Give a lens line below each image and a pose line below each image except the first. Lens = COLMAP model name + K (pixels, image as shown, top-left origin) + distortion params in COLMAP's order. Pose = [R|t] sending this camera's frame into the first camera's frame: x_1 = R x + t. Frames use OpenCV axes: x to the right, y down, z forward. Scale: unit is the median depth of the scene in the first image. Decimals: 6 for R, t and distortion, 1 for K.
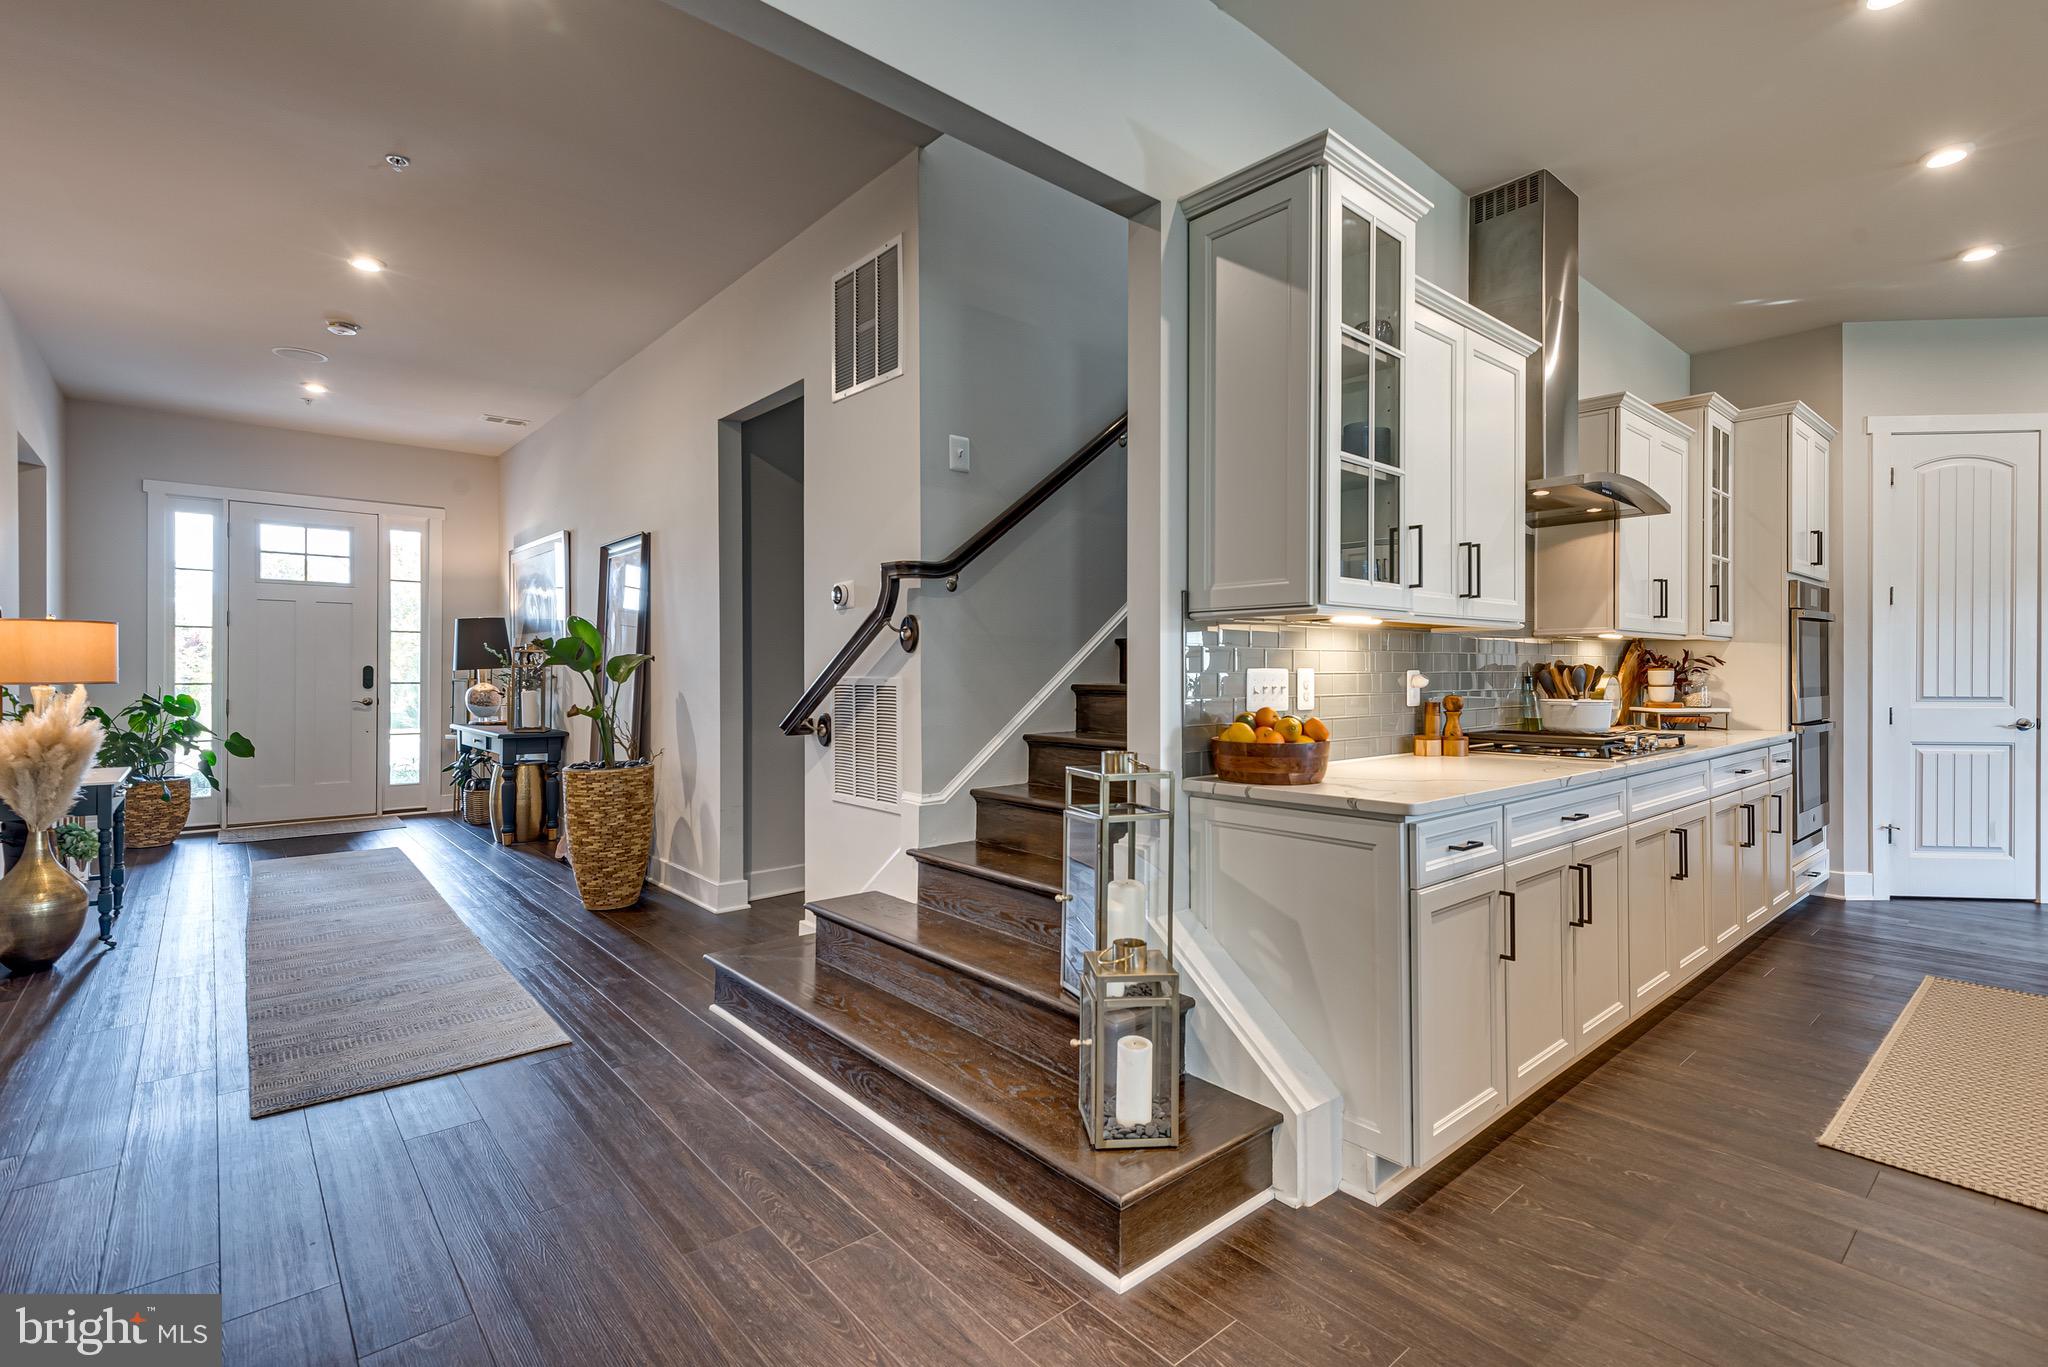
lens RADIAL K [[933.4, 0, 1022.6], [0, 933.4, 669.8], [0, 0, 1]] dist [0.028490, -0.007021]
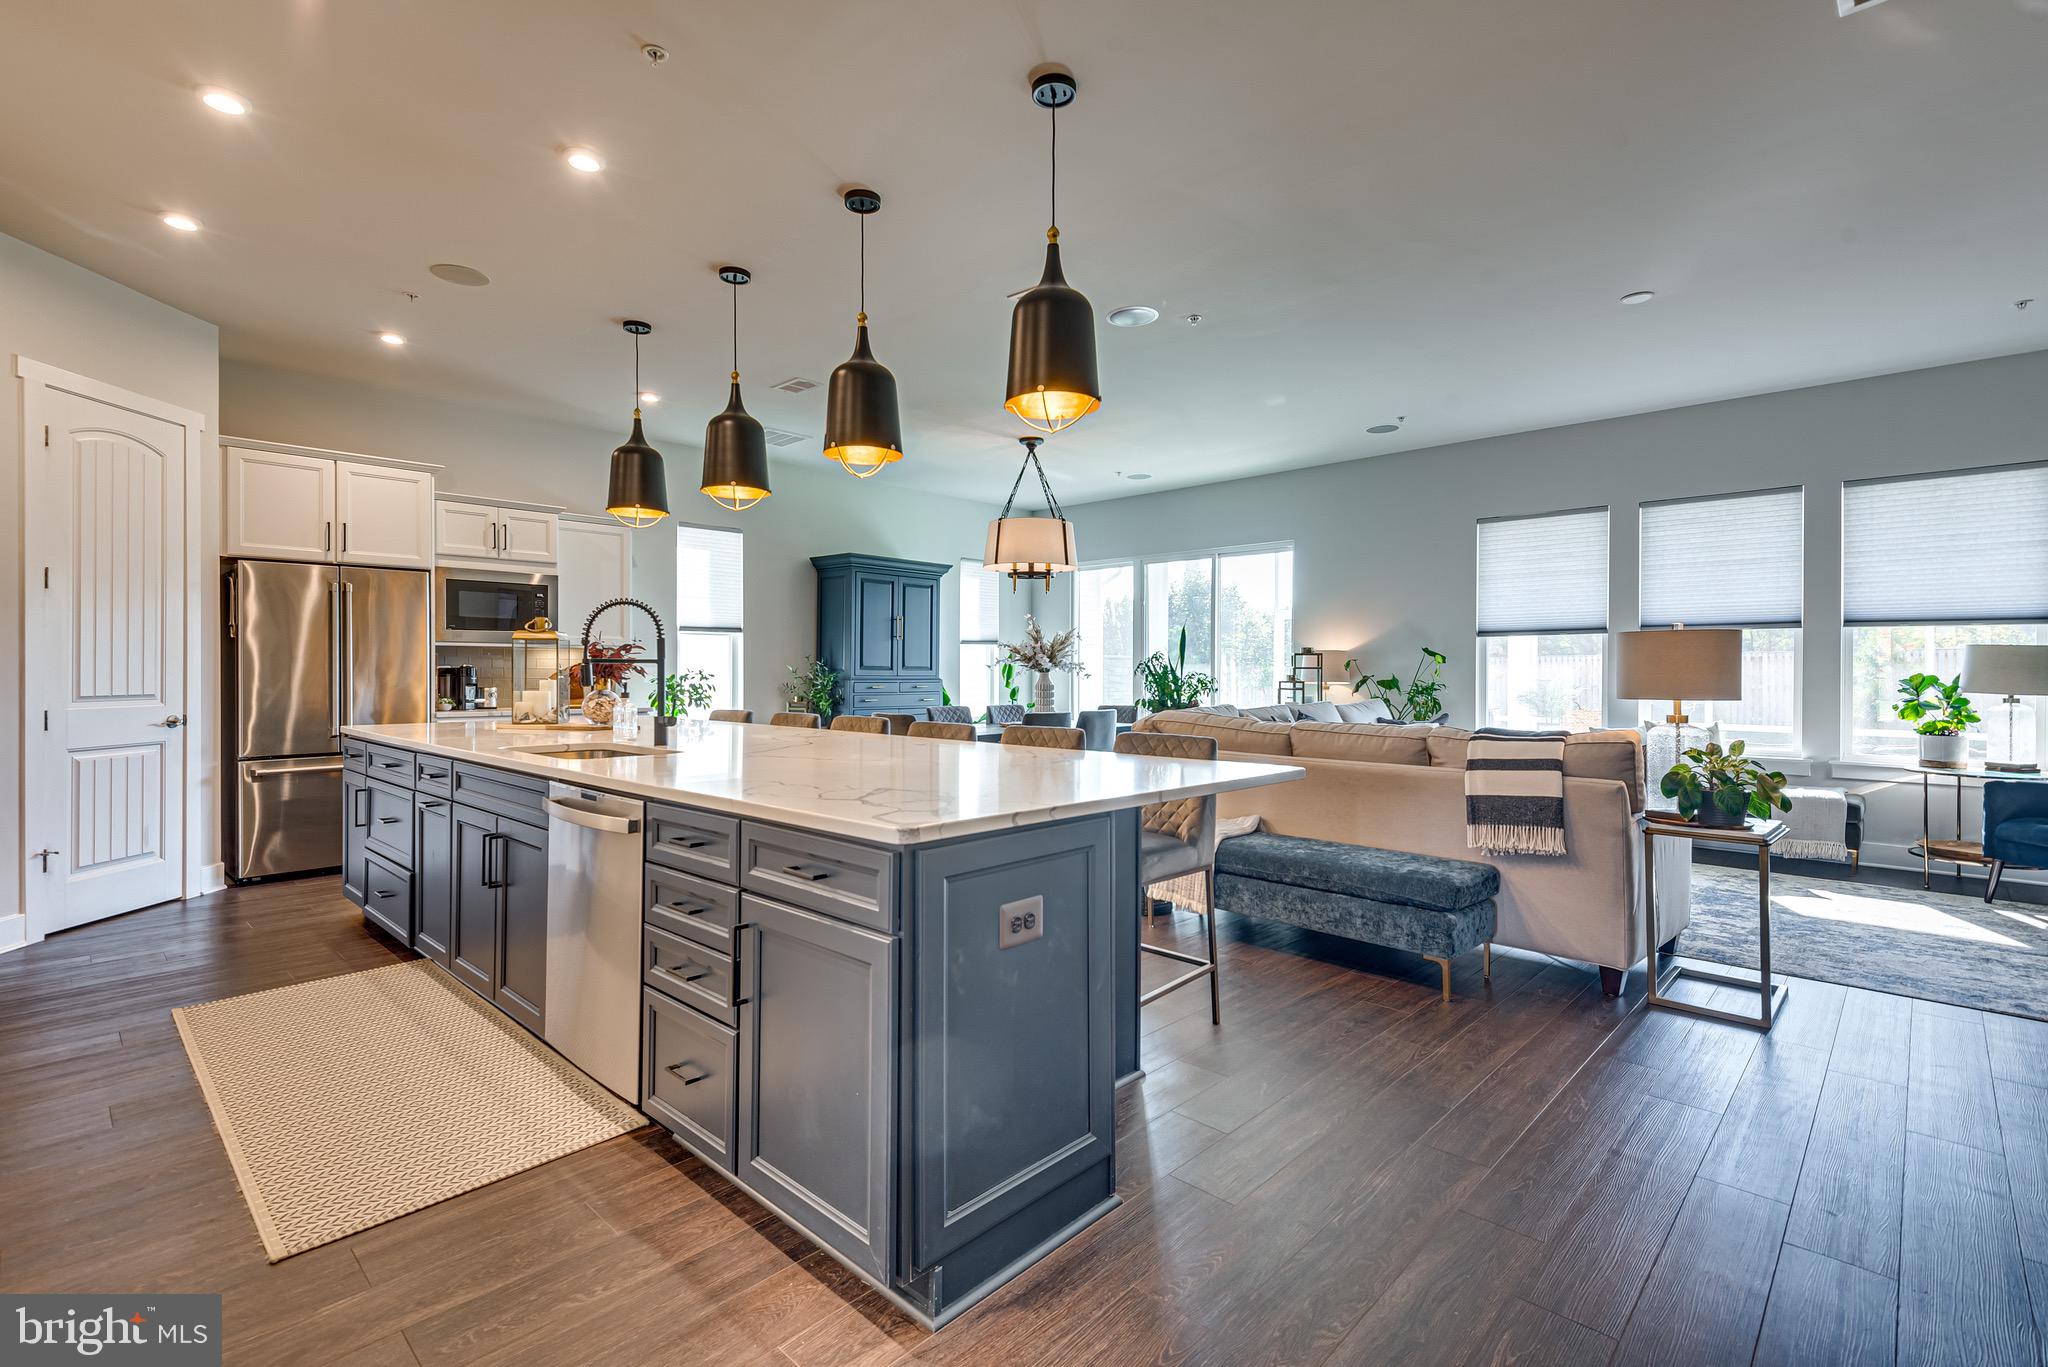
lens RADIAL K [[933.4, 0, 1027.1], [0, 933.4, 671.0], [0, 0, 1]] dist [0.028490, -0.007021]
pose [[-0.095518, -0.006137, 0.995409, -0.006919], [-0.000990, 0.999981, 0.006070, -0.001235], [-0.995427, -0.000406, -0.095522, 0.189431]]
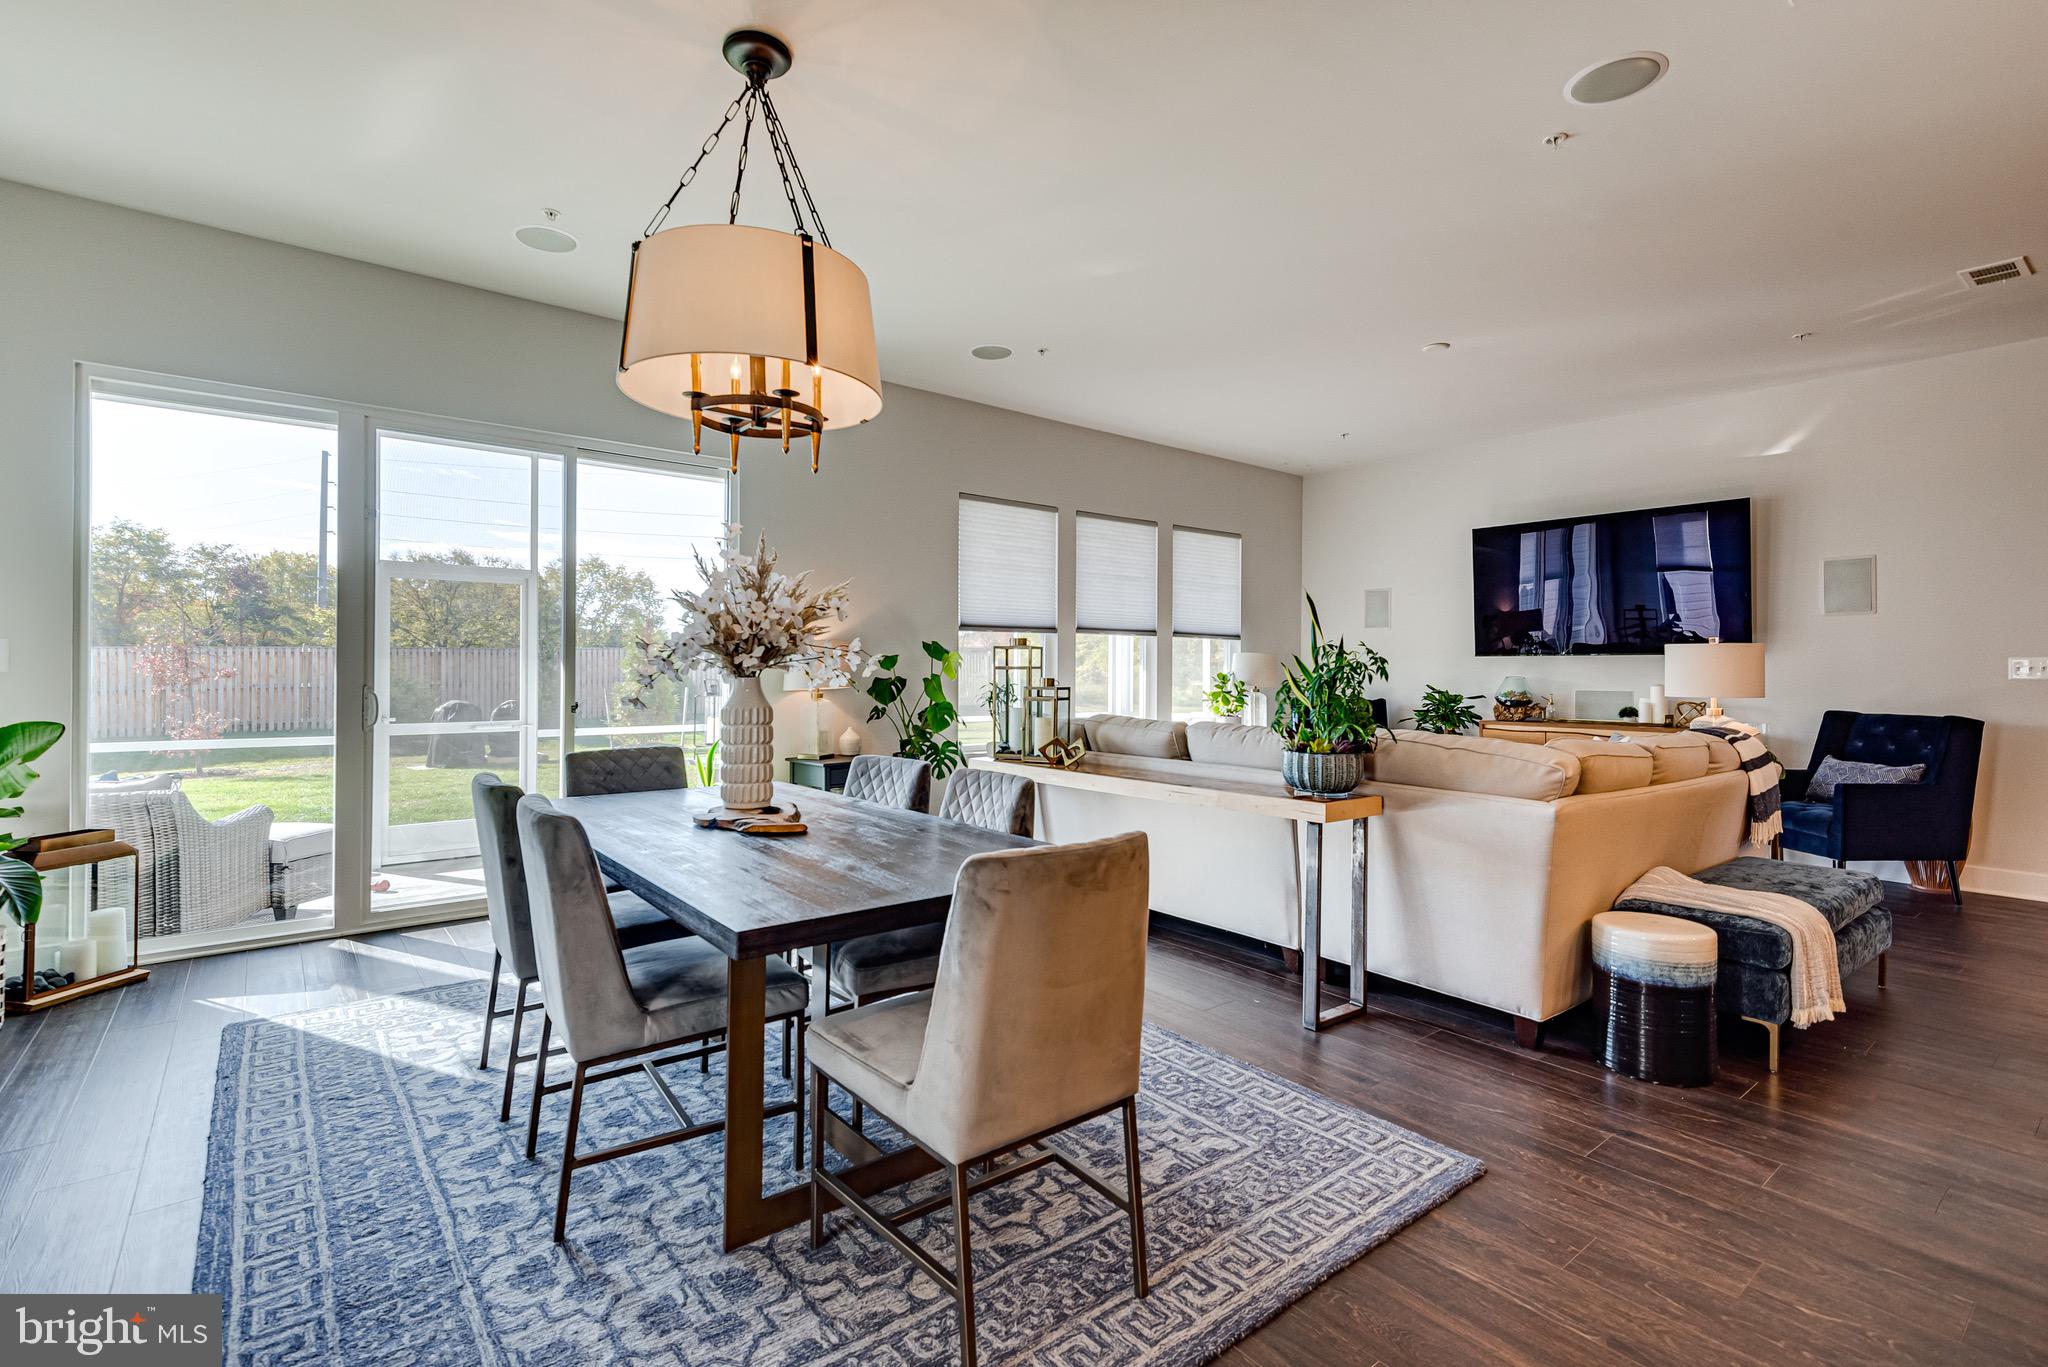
lens RADIAL K [[933.4, 0, 1004.9], [0, 933.4, 674.4], [0, 0, 1]] dist [0.028490, -0.007021]
pose [[-0.997996, -0.009417, 0.062565, 1.045252], [-0.009063, 0.999941, 0.005929, 0.002679], [-0.062617, 0.005350, -0.998023, 0.513630]]
